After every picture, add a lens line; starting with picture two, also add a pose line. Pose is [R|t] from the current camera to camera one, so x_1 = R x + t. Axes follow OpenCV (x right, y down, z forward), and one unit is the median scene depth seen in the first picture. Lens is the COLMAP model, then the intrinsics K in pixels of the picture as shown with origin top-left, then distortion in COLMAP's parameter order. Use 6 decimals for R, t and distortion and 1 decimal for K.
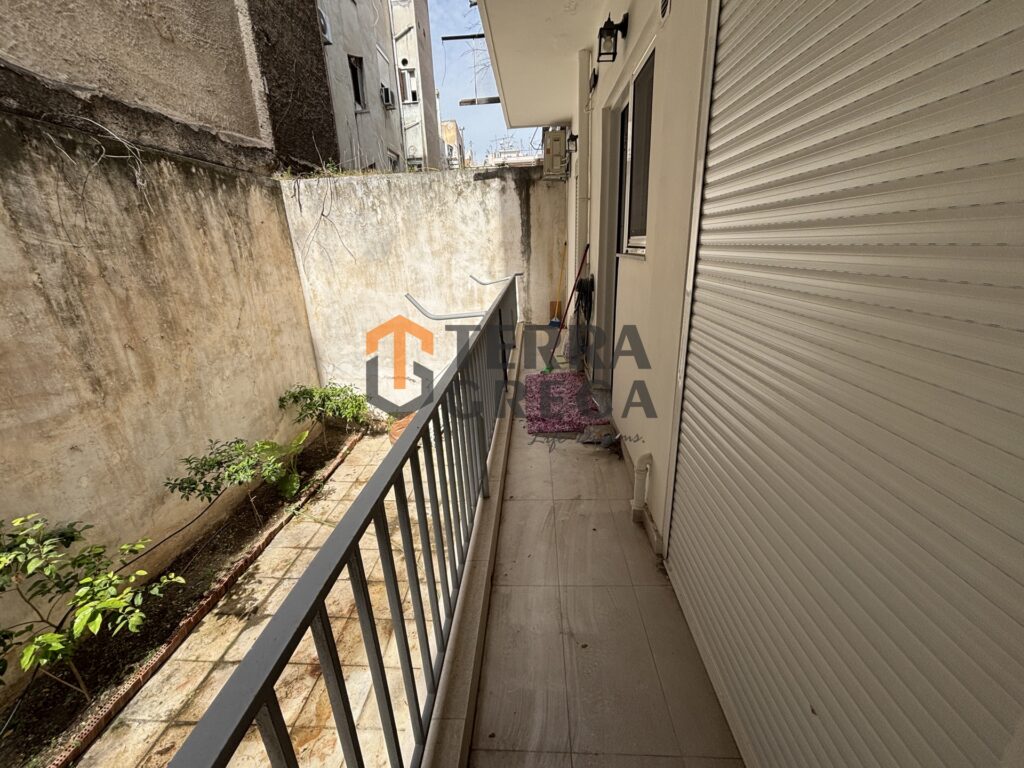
lens RADIAL K [[420.0, 0, 513.3], [0, 420.0, 387.7], [0, 0, 1]] dist [-0.001289, 0.000848]
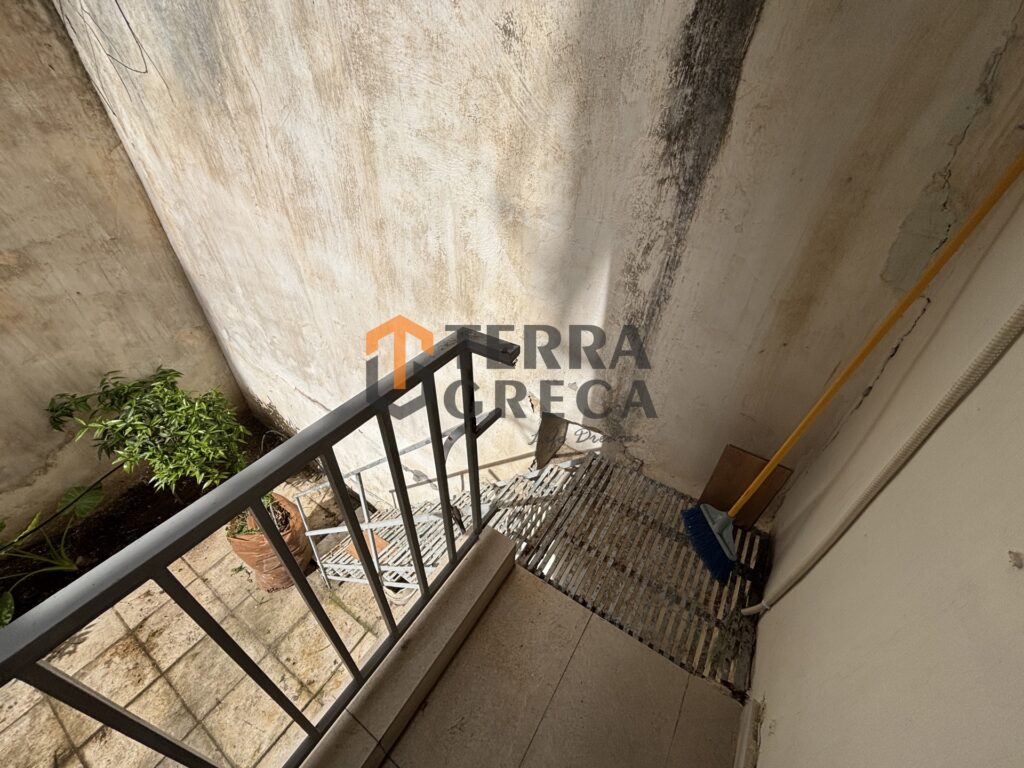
lens RADIAL K [[420.0, 0, 509.2], [0, 420.0, 379.8], [0, 0, 1]] dist [-0.001289, 0.000848]
pose [[0.863311, 0.348348, -0.365168, 0.060793], [-0.208595, 0.905175, 0.370333, -0.276348], [0.459546, -0.243540, 0.854111, 0.792515]]
